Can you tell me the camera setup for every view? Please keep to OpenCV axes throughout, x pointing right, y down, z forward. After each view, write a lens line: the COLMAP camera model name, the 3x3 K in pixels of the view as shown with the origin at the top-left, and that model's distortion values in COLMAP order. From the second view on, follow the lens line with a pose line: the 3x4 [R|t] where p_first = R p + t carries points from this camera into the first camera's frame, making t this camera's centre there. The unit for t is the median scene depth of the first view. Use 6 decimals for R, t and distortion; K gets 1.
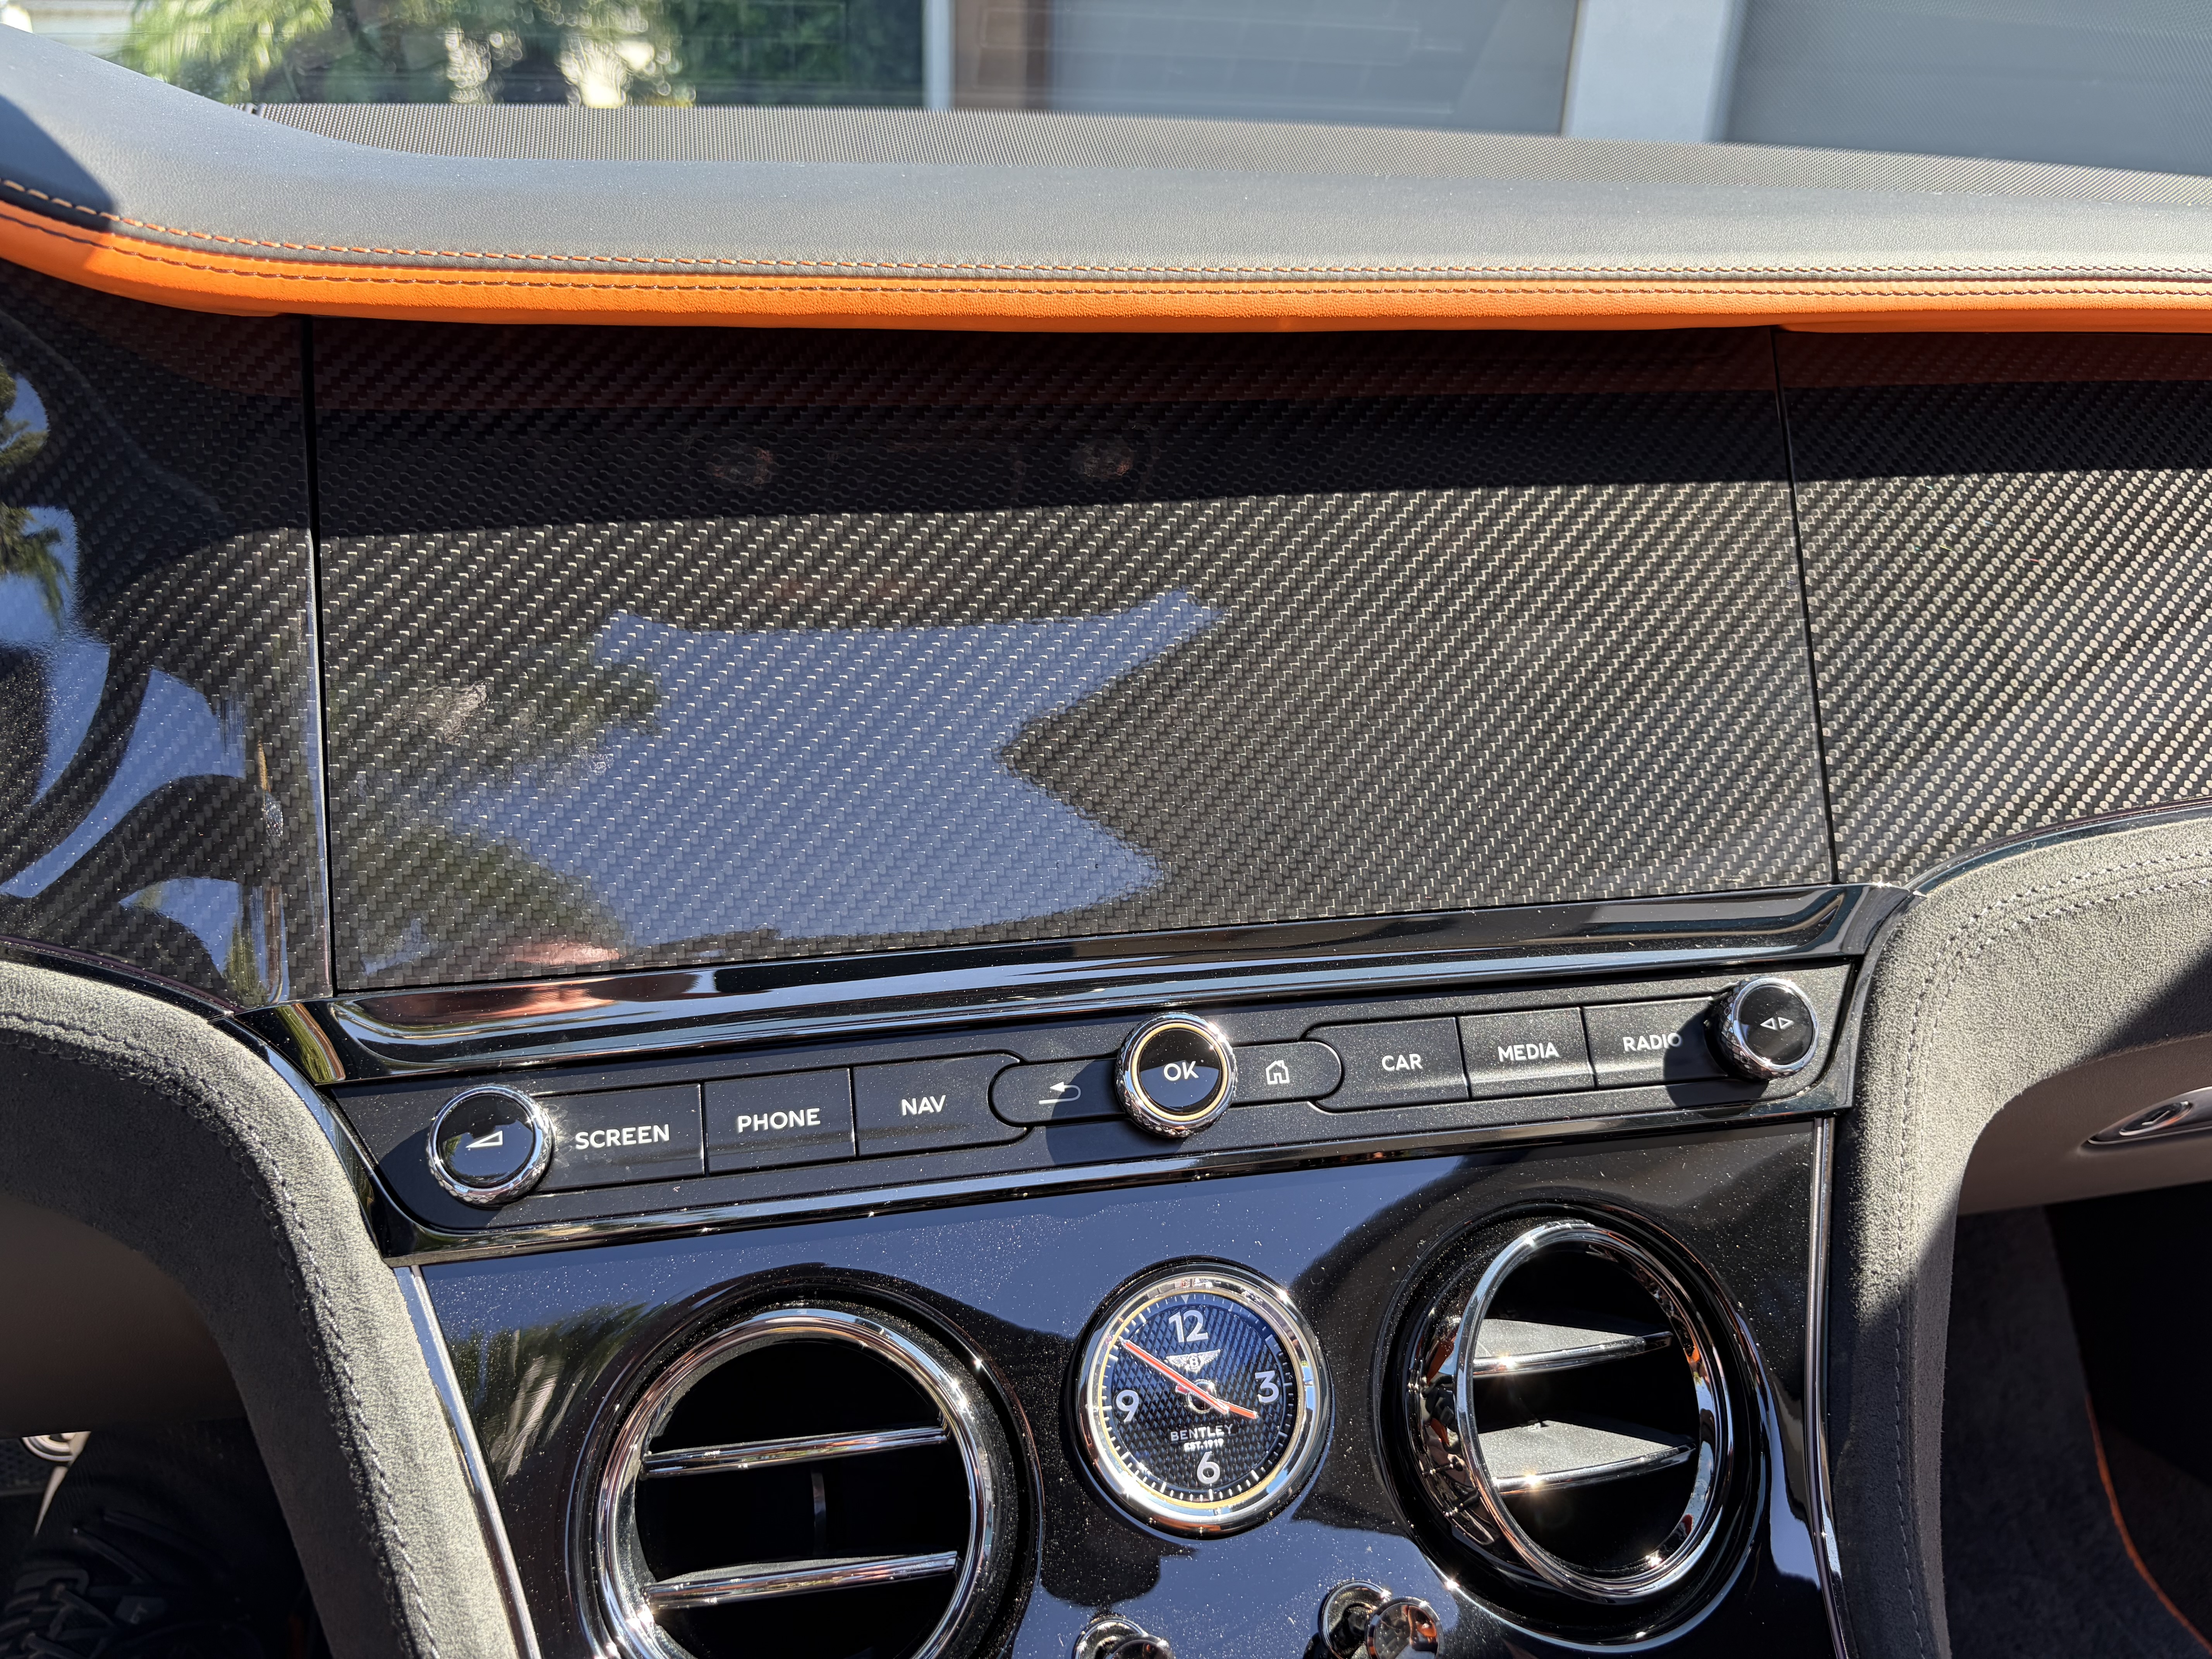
lens RADIAL K [[1681.2, 0, 1113.2], [0, 1681.2, 841.4], [0, 0, 1]] dist [-0.003643, -0.001191]
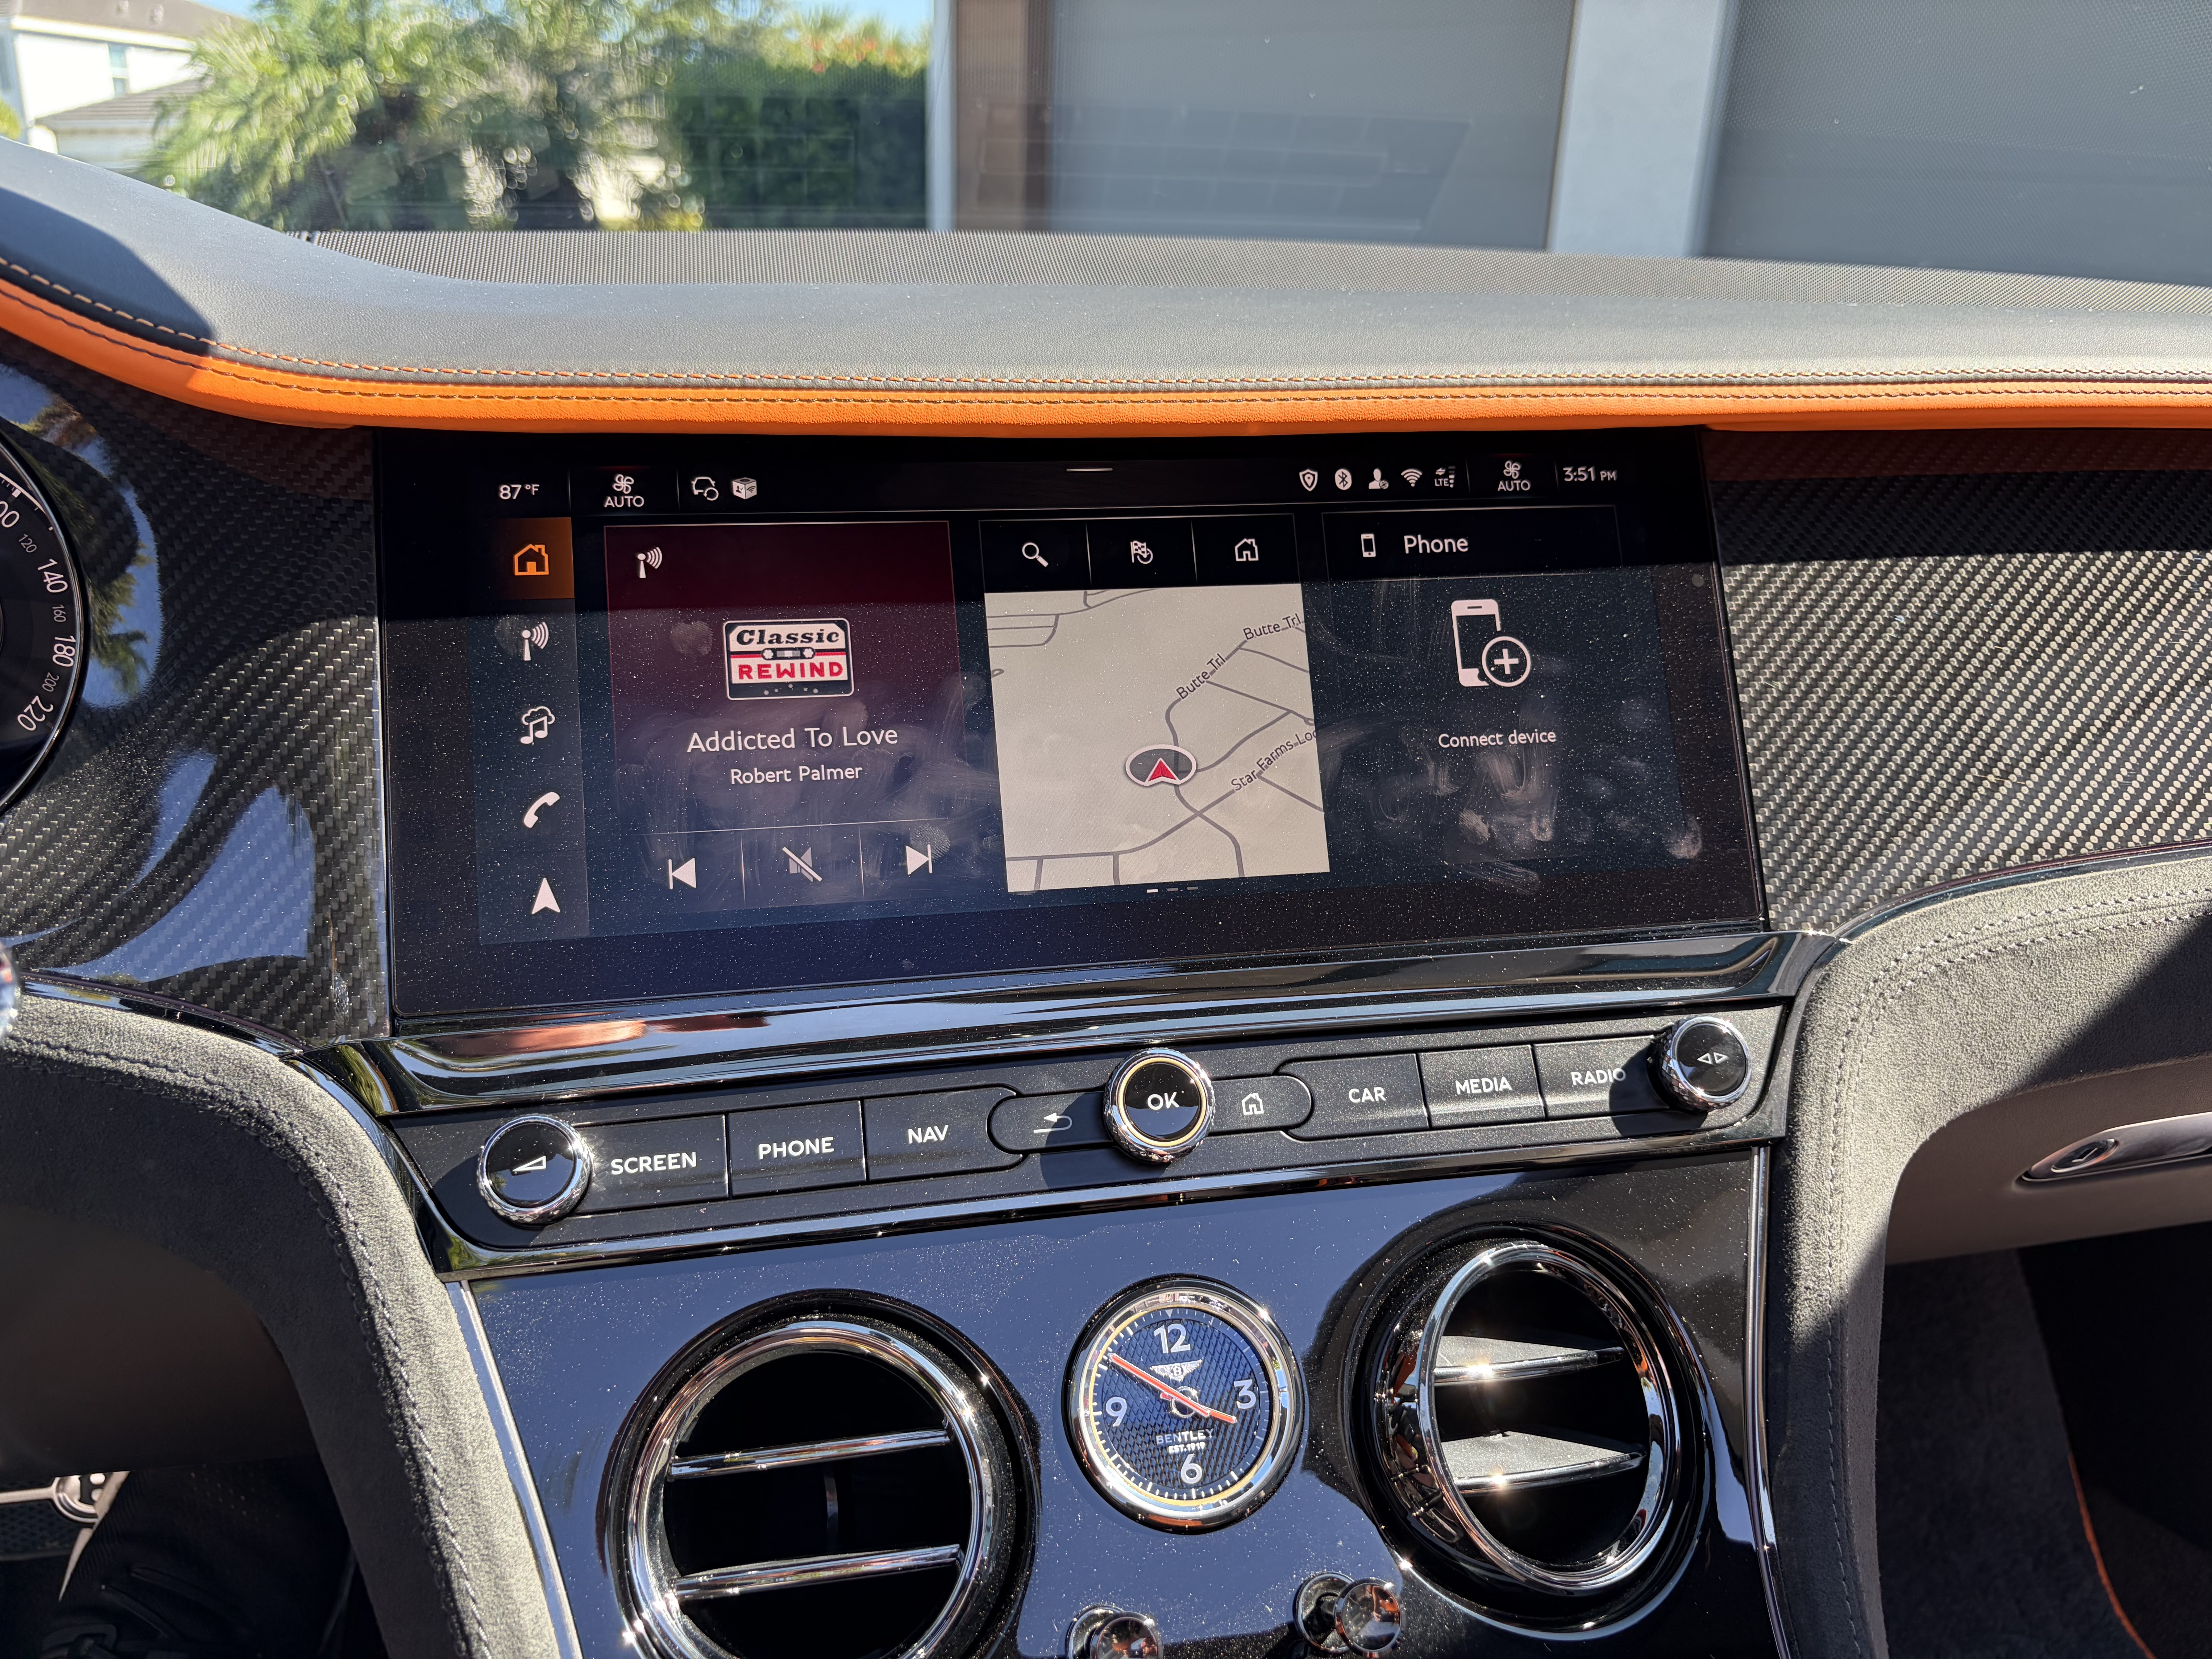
lens RADIAL K [[1689.3, 0, 1112.7], [0, 1689.3, 844.1], [0, 0, 1]] dist [-0.006014, 0.008160]
pose [[0.999976, -0.006777, -0.001736, 0.010003], [0.006675, 0.998558, -0.053258, 0.026496], [0.002095, 0.053245, 0.998579, -0.103494]]
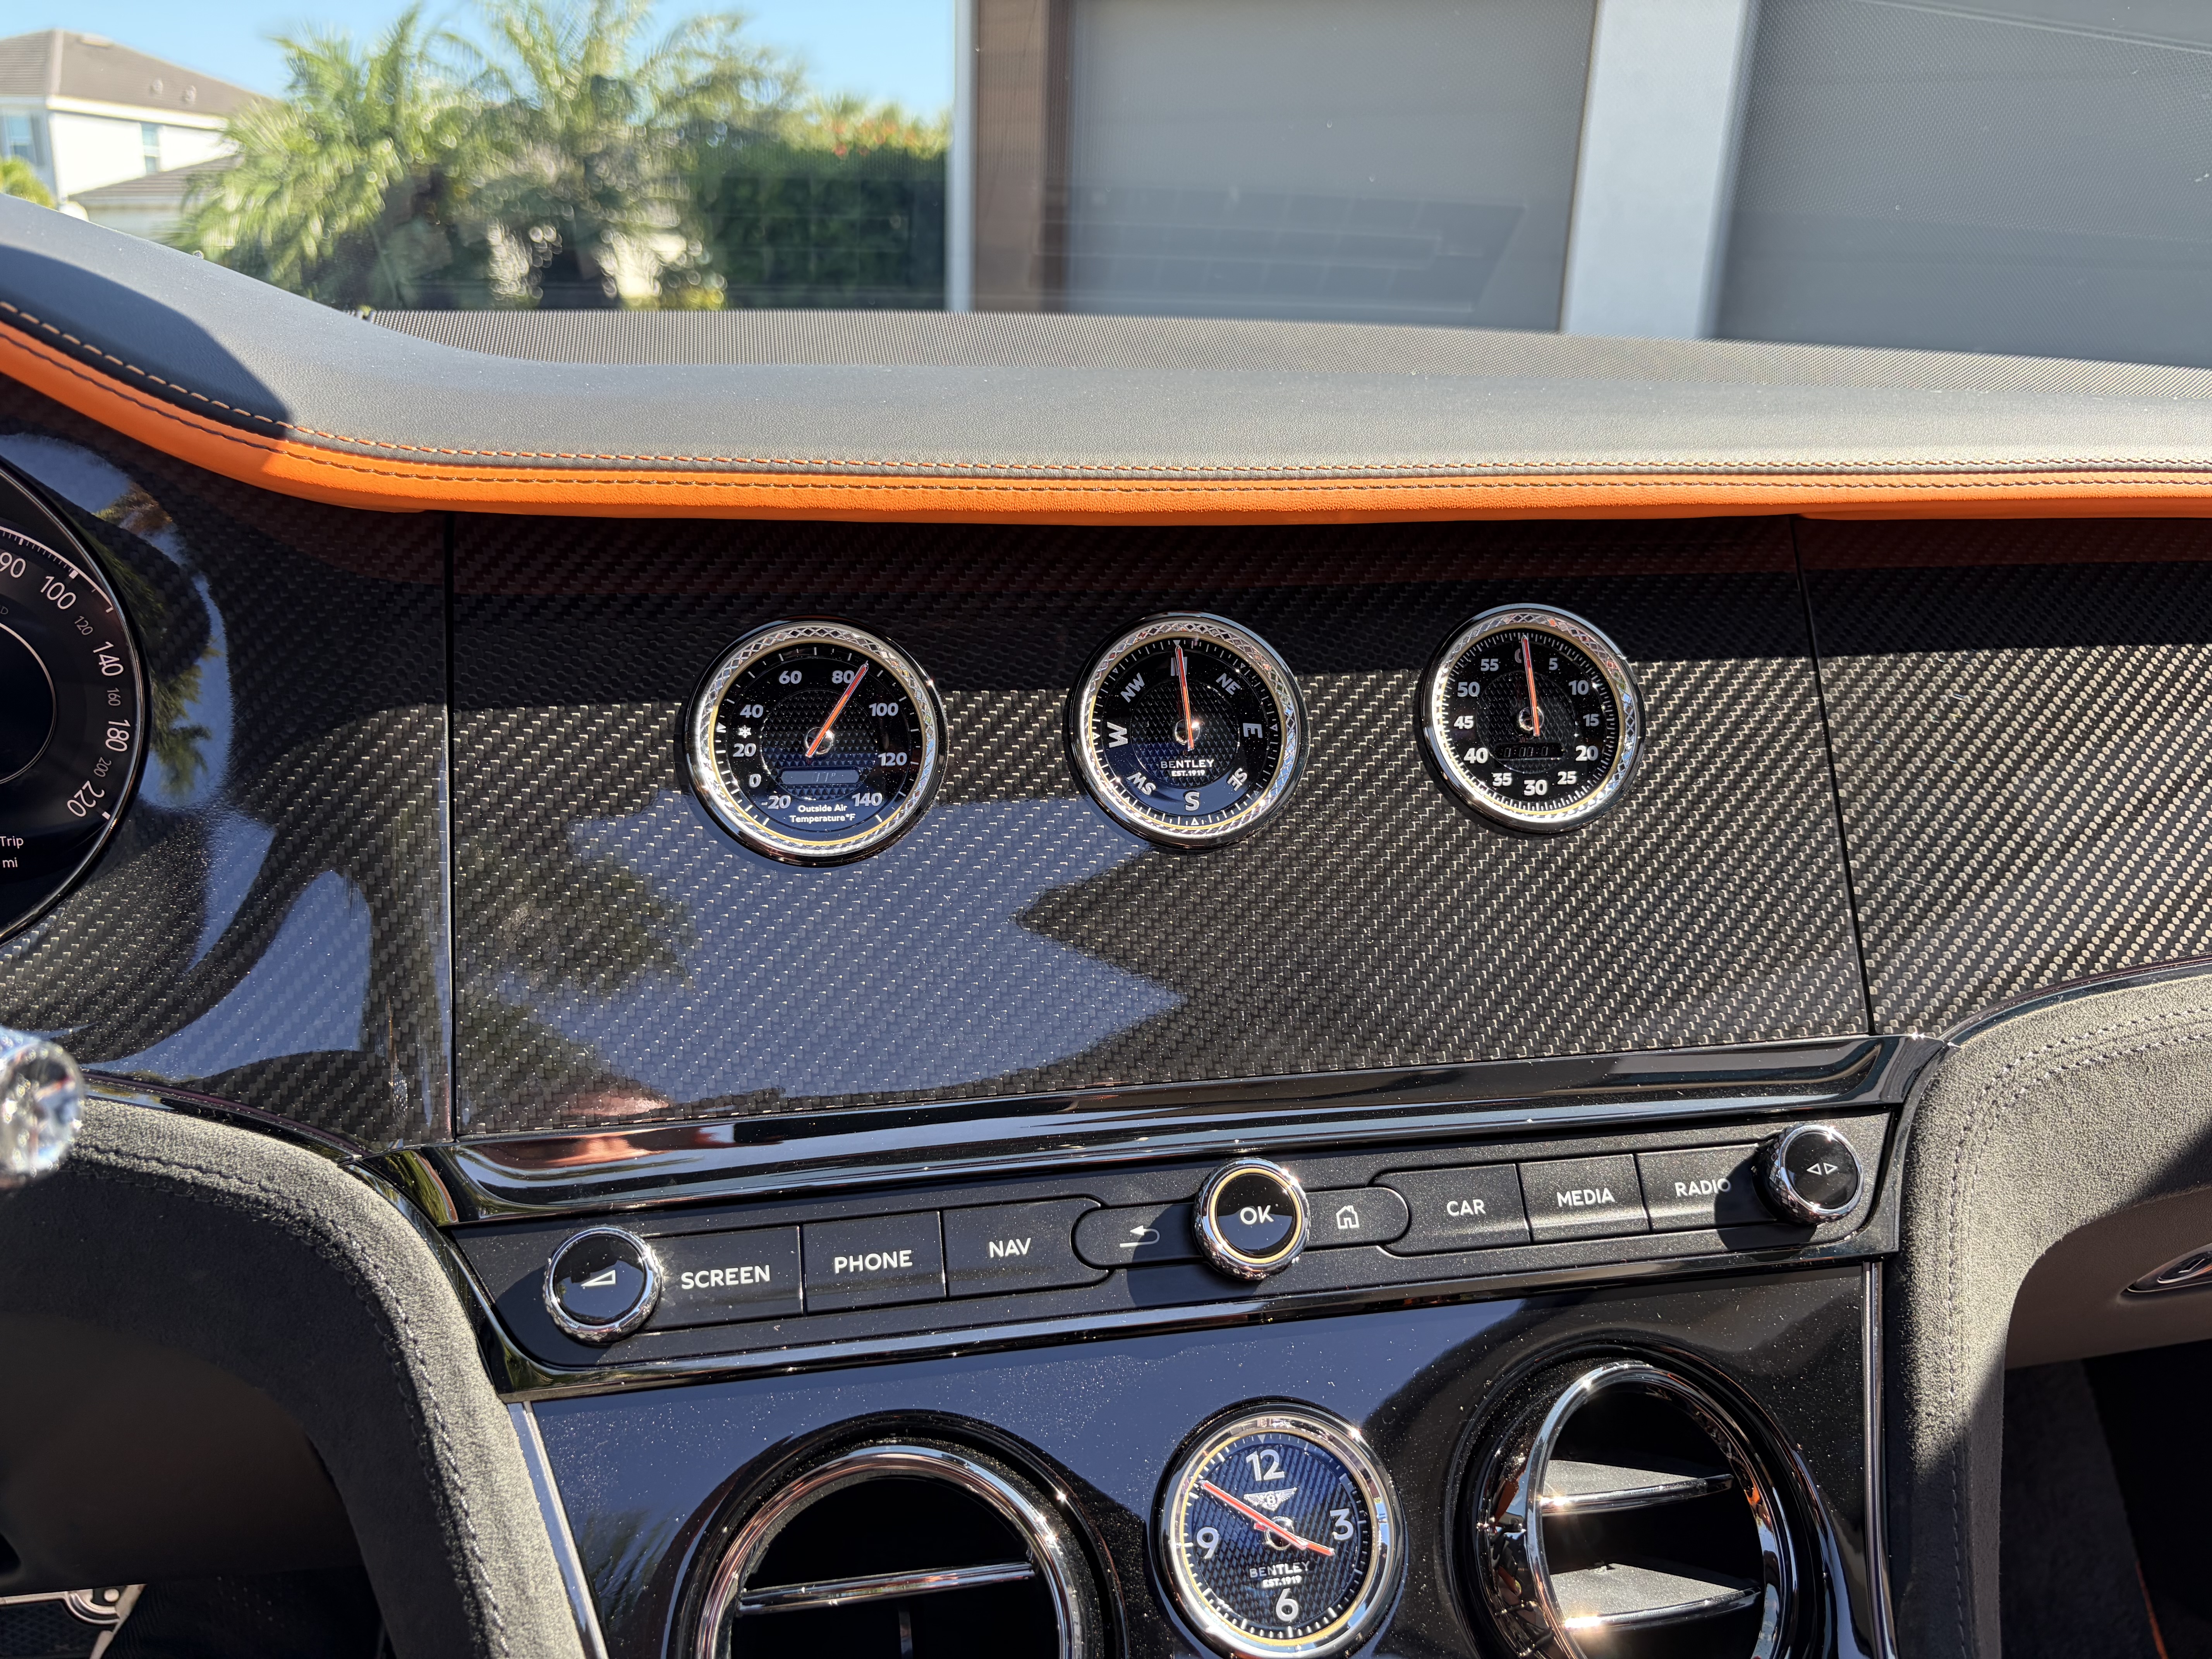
lens RADIAL K [[1689.3, 0, 1112.7], [0, 1689.3, 844.1], [0, 0, 1]] dist [-0.006014, 0.008160]
pose [[0.999986, -0.001165, -0.005162, -0.041940], [0.000672, 0.995534, -0.094406, 0.006147], [0.005249, 0.094401, 0.995520, -0.067166]]
